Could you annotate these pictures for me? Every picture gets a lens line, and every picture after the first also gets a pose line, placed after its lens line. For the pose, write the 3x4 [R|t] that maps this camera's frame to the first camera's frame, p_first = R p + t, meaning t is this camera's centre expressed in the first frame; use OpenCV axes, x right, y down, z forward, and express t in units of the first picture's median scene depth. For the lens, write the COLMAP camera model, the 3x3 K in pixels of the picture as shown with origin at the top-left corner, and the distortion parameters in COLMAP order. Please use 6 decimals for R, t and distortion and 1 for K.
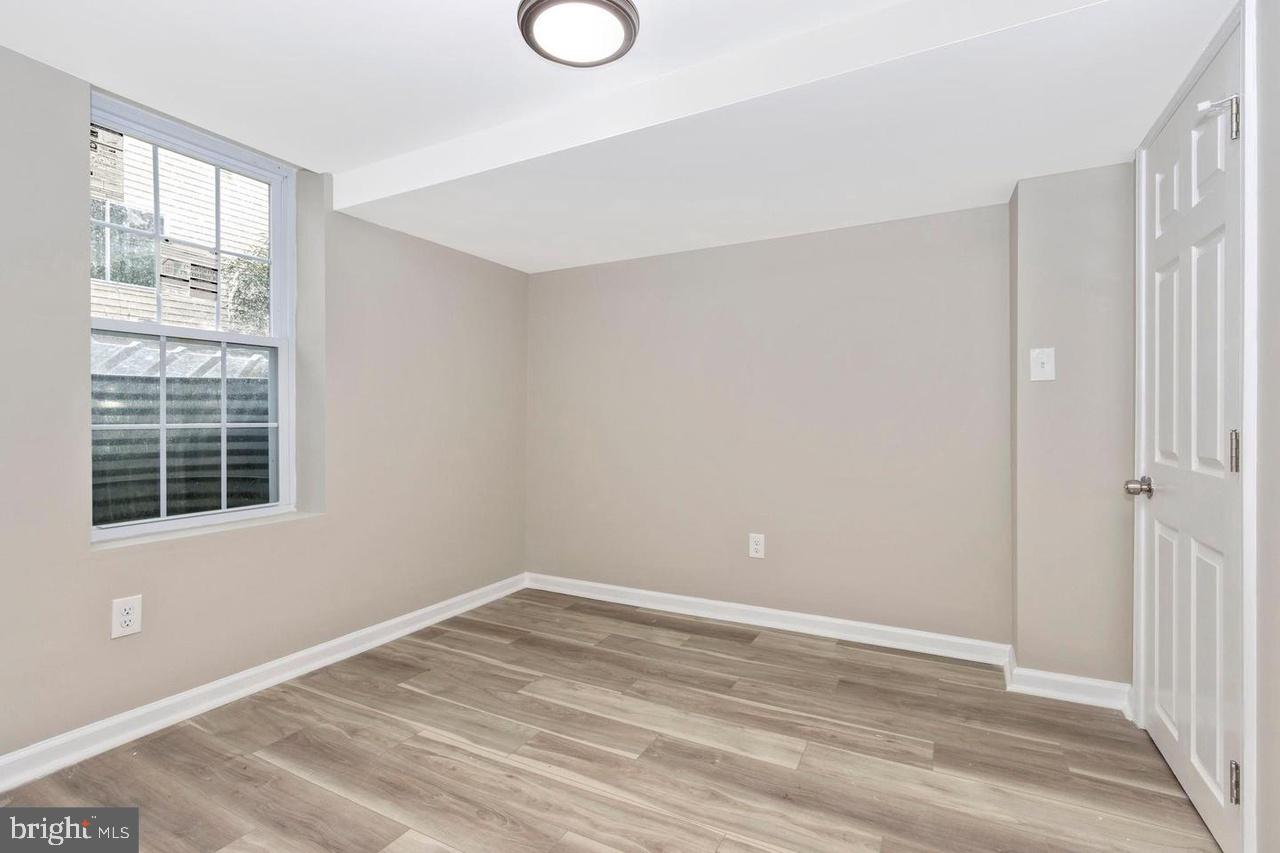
lens RADIAL K [[578.6, 0, 636.6], [0, 578.6, 428.3], [0, 0, 1]] dist [0.004049, -0.000478]
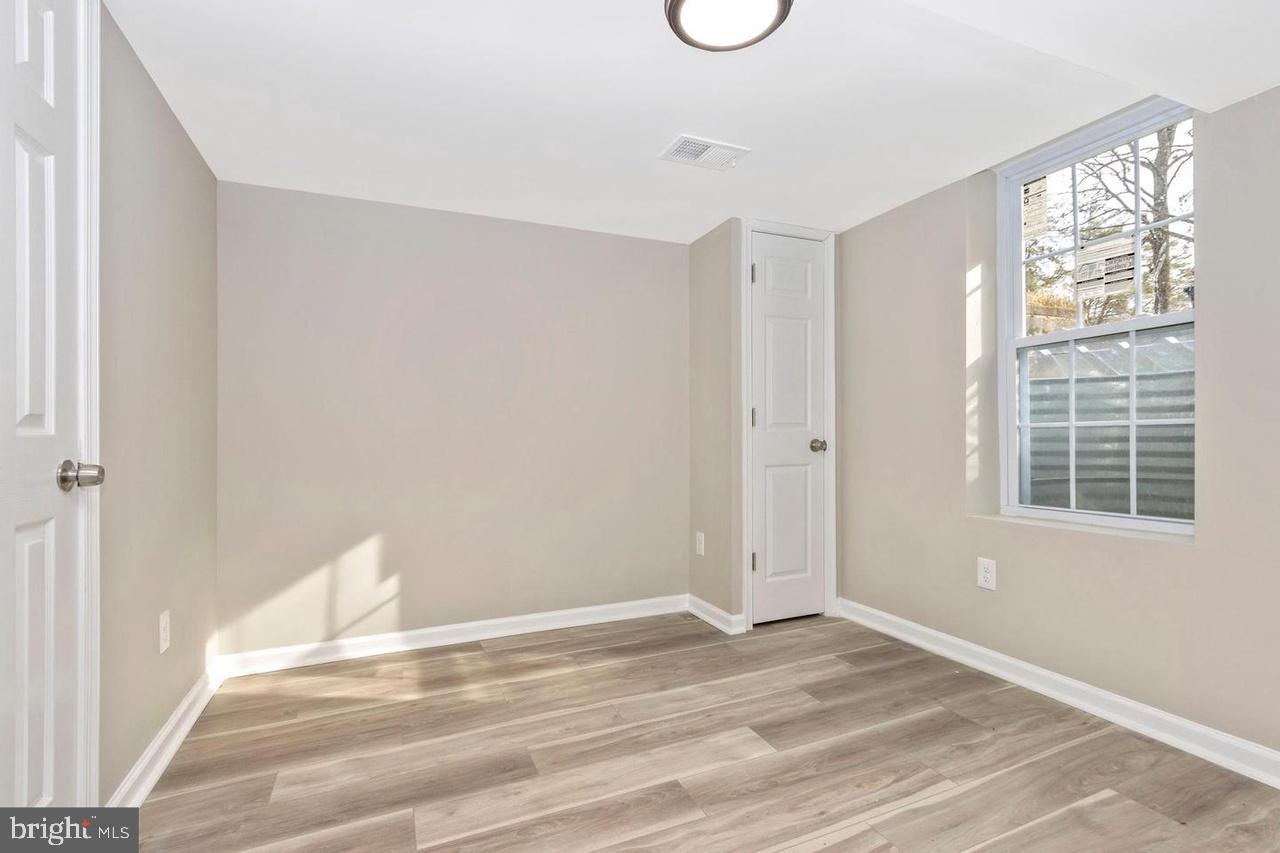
lens RADIAL K [[578.6, 0, 652.7], [0, 578.6, 431.4], [0, 0, 1]] dist [0.004049, -0.000478]
pose [[-0.593101, 0.010146, -0.805064, 0.512892], [0.006983, 0.999948, 0.007458, -0.004901], [0.805098, -0.001198, -0.593141, 1.022297]]
